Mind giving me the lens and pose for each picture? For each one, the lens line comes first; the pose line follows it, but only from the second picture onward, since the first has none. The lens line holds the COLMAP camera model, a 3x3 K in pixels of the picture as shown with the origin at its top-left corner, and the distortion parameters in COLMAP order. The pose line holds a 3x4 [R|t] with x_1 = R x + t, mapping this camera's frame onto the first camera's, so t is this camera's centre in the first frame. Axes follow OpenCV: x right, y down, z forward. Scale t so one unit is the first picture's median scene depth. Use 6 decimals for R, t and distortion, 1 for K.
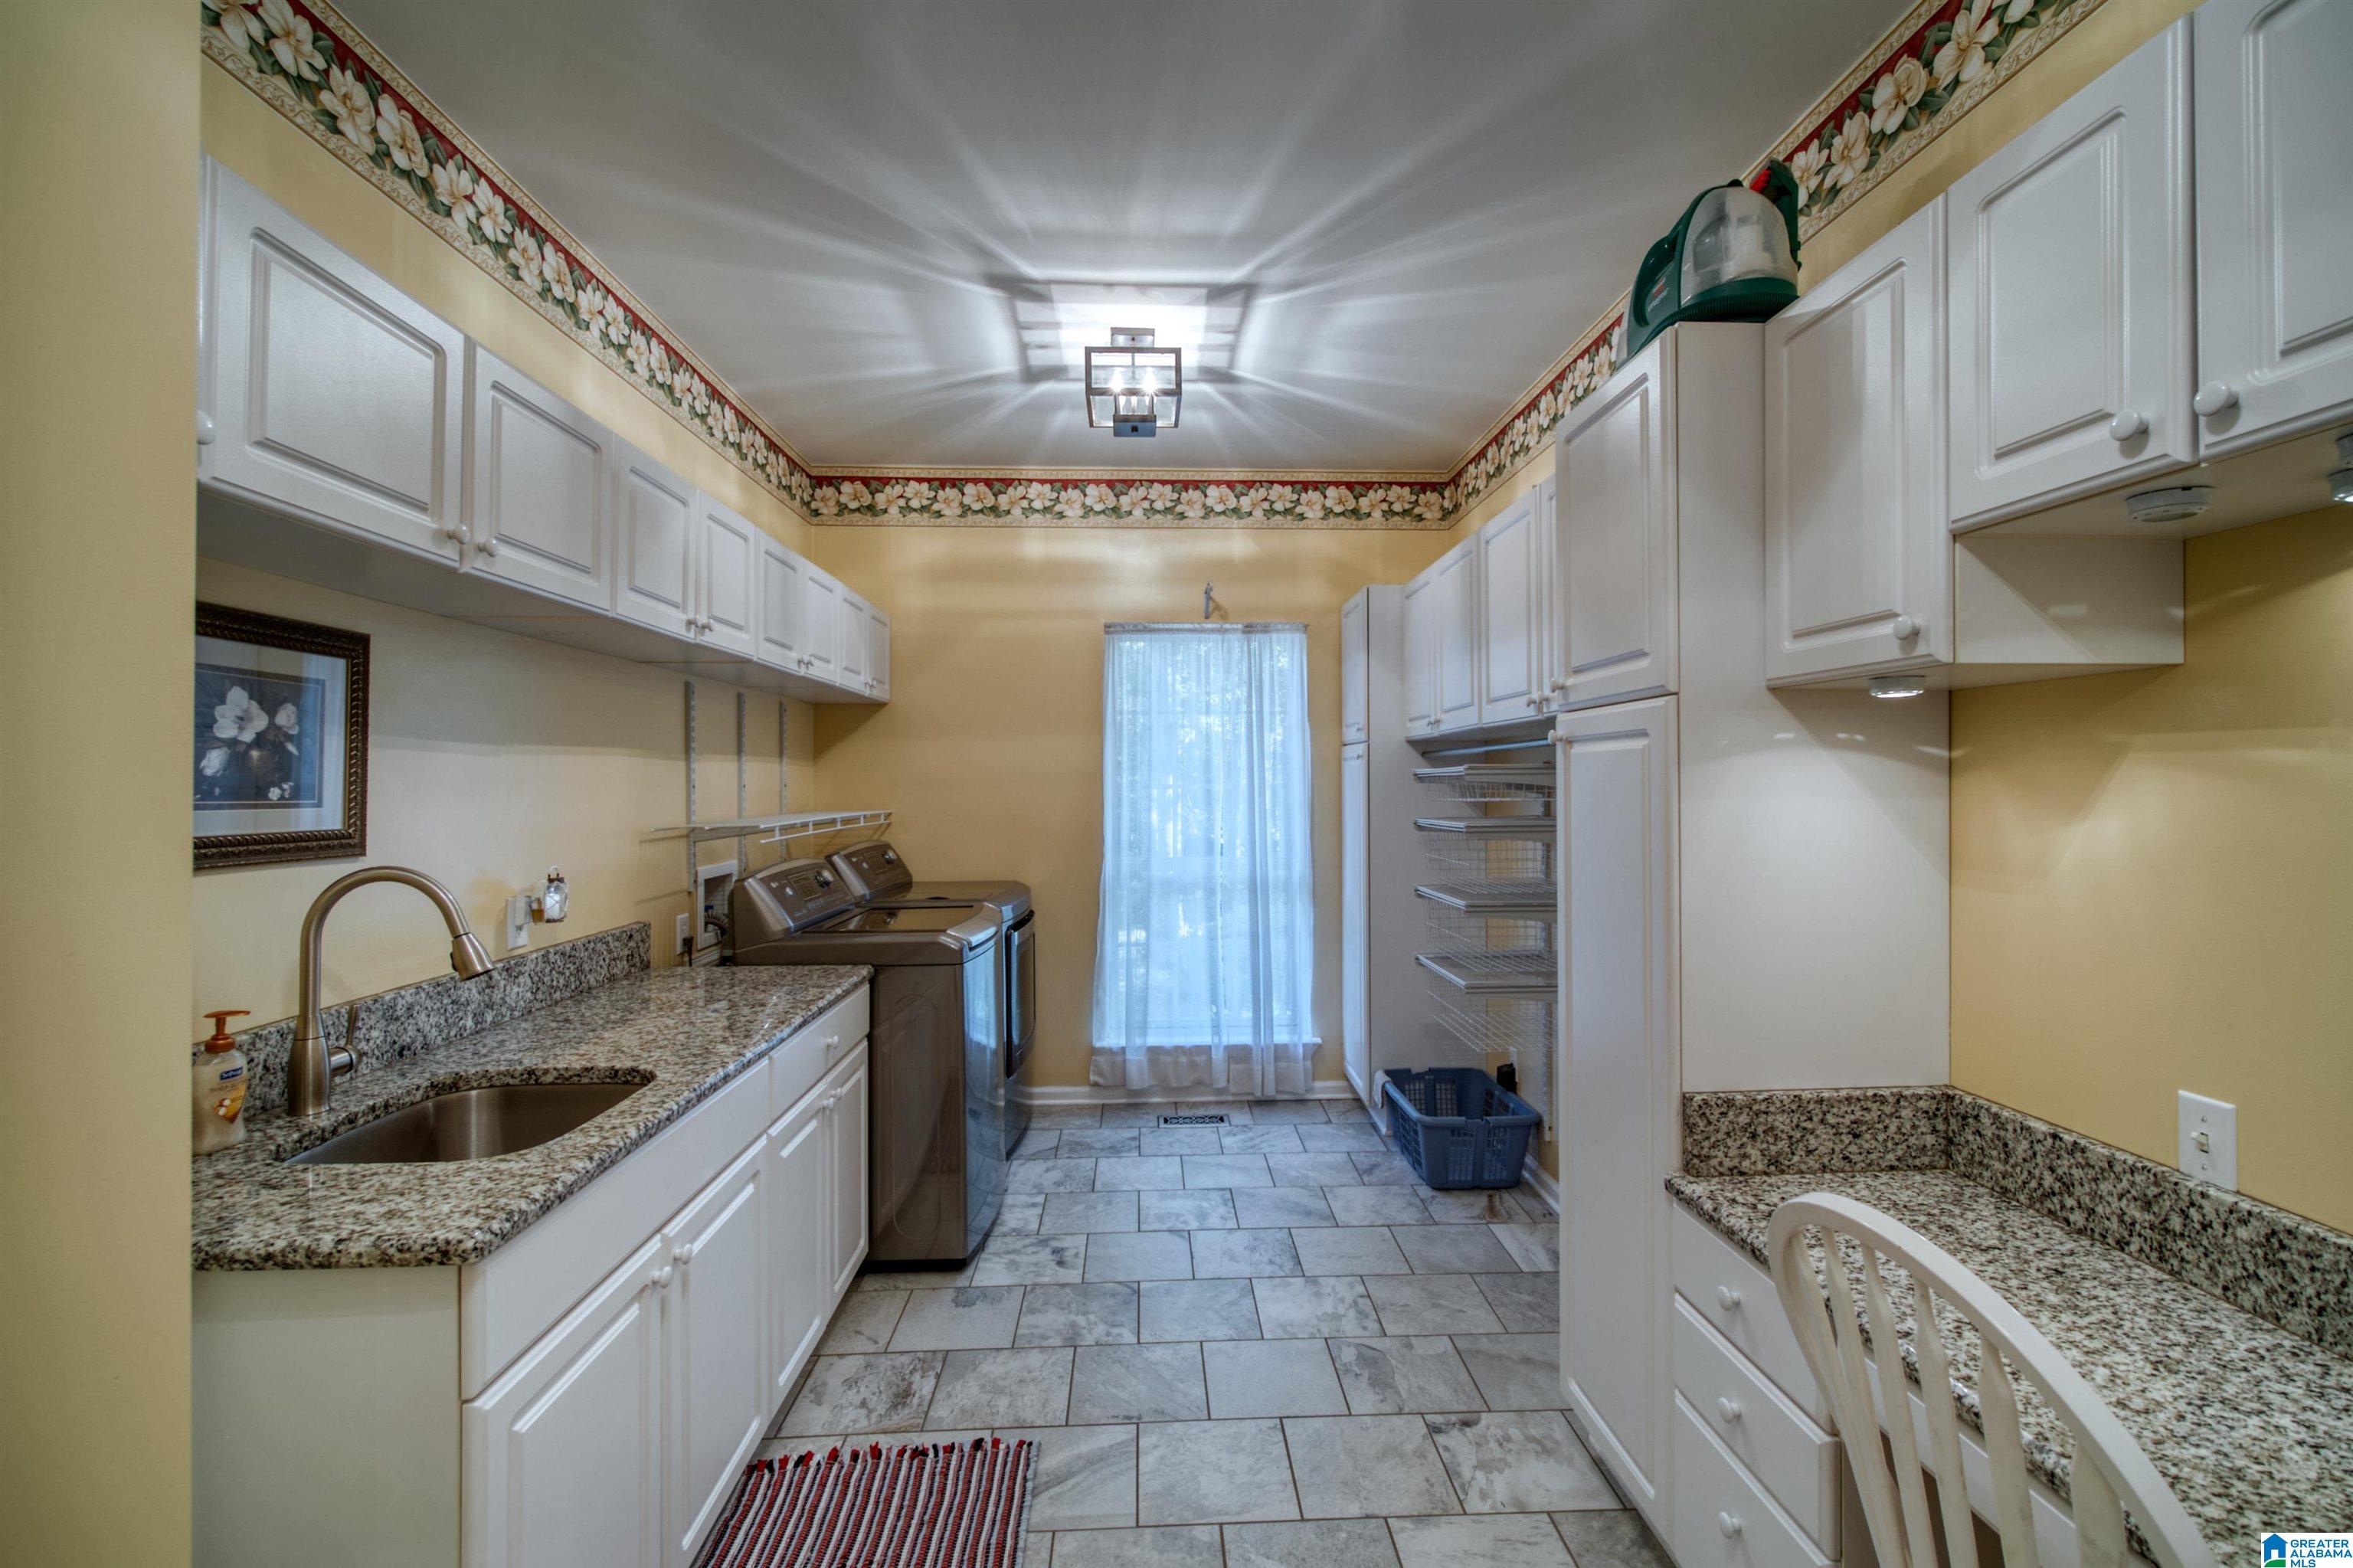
lens RADIAL K [[1027.2, 0, 1184.4], [0, 1027.2, 782.6], [0, 0, 1]] dist [-0.002943, -0.000668]
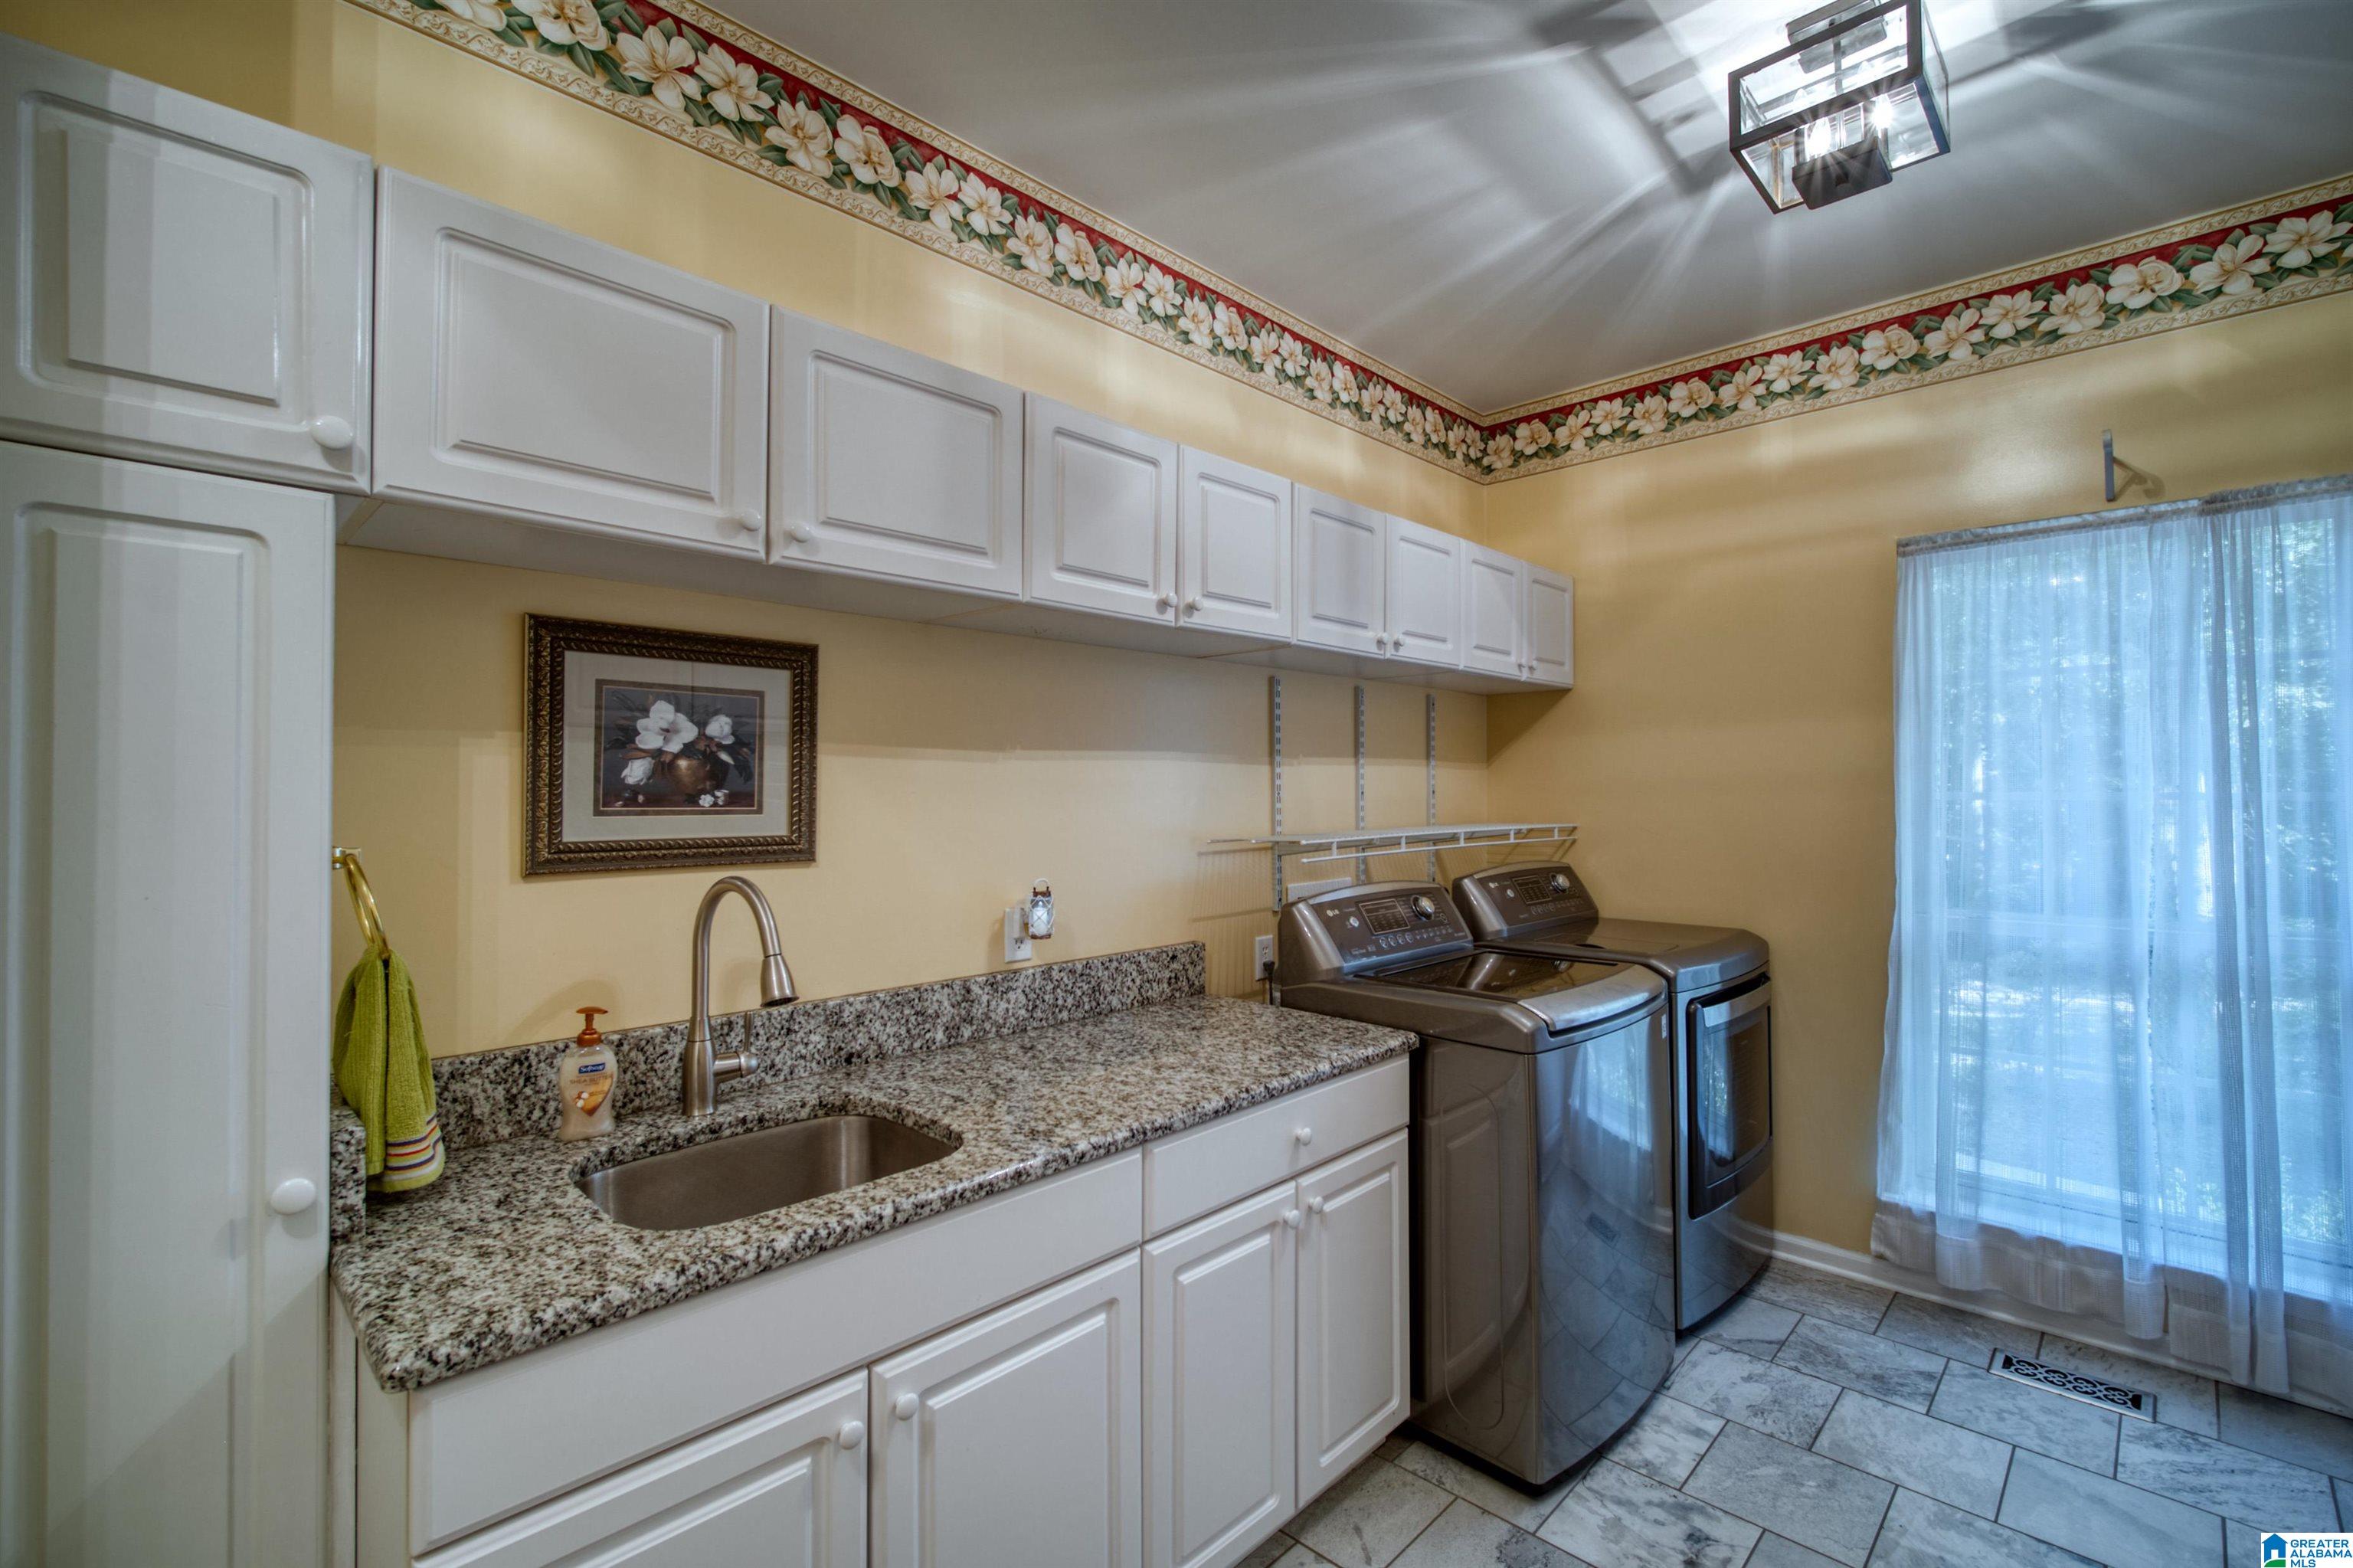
lens RADIAL K [[1027.2, 0, 1178.3], [0, 1027.2, 780.2], [0, 0, 1]] dist [-0.002943, -0.000668]
pose [[0.684482, -0.004637, -0.729015, 0.122726], [0.000029, 0.999980, -0.006333, -0.002131], [0.729030, 0.004314, 0.684468, 0.355113]]
